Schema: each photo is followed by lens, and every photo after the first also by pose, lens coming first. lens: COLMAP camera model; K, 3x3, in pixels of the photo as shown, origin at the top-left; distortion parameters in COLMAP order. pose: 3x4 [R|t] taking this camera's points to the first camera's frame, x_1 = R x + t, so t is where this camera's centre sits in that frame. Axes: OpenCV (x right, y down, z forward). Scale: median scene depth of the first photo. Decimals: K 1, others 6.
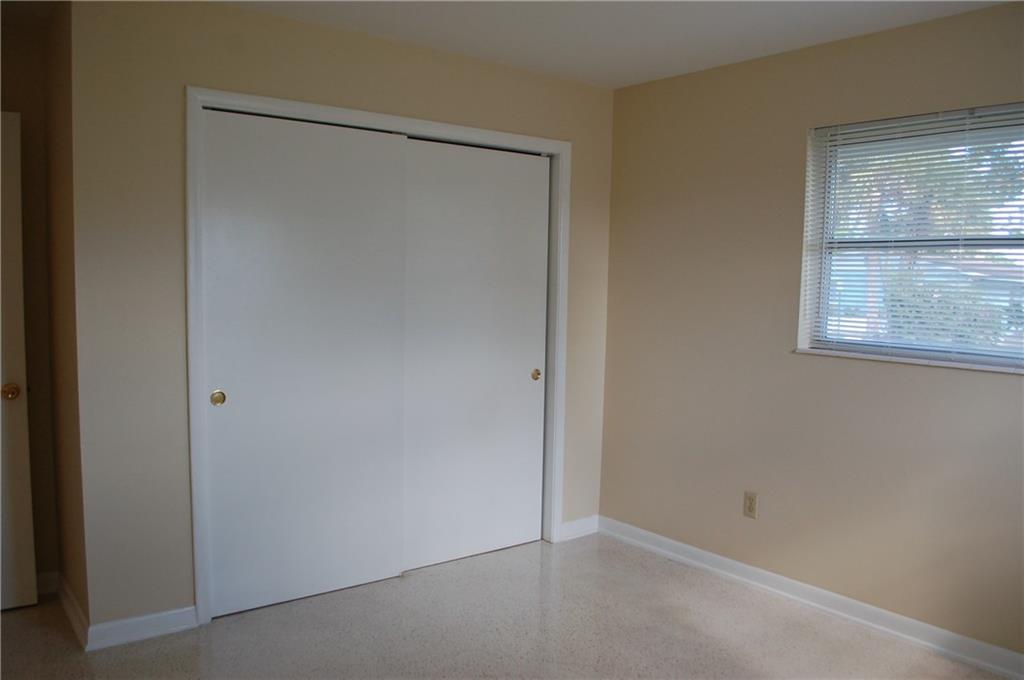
lens RADIAL K [[828.5, 0, 508.9], [0, 828.5, 358.2], [0, 0, 1]] dist [-0.047150, -0.000937]
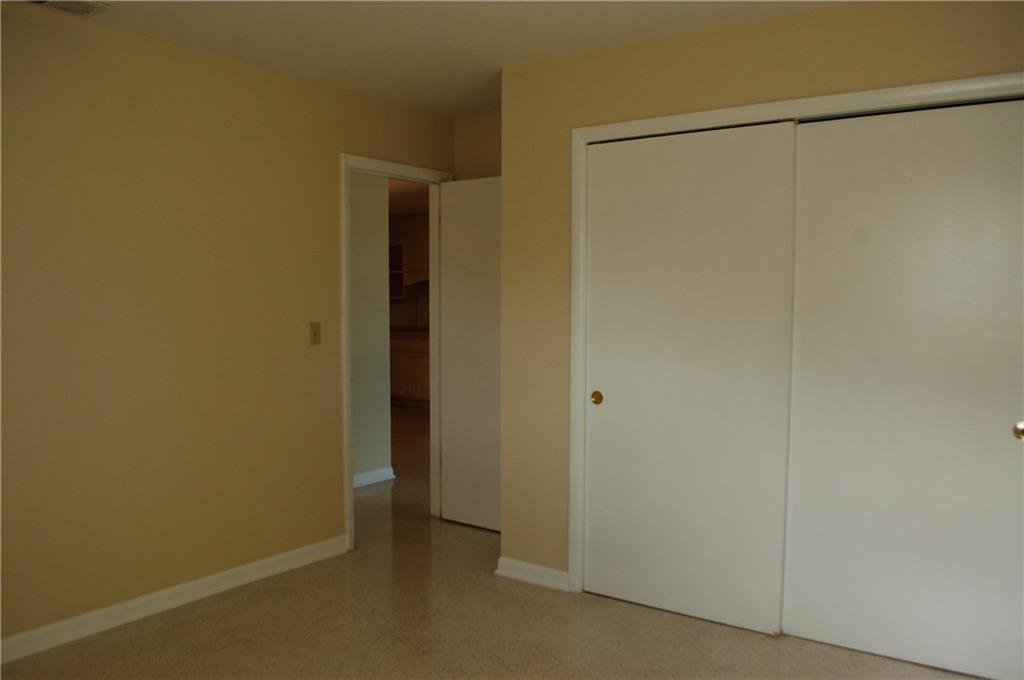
lens RADIAL K [[828.5, 0, 508.9], [0, 828.5, 358.2], [0, 0, 1]] dist [-0.047150, -0.000937]
pose [[0.286243, 0.058205, -0.956387, 0.698101], [-0.084447, 0.995801, 0.035329, -0.035978], [0.954428, 0.070651, 0.289957, 0.559035]]
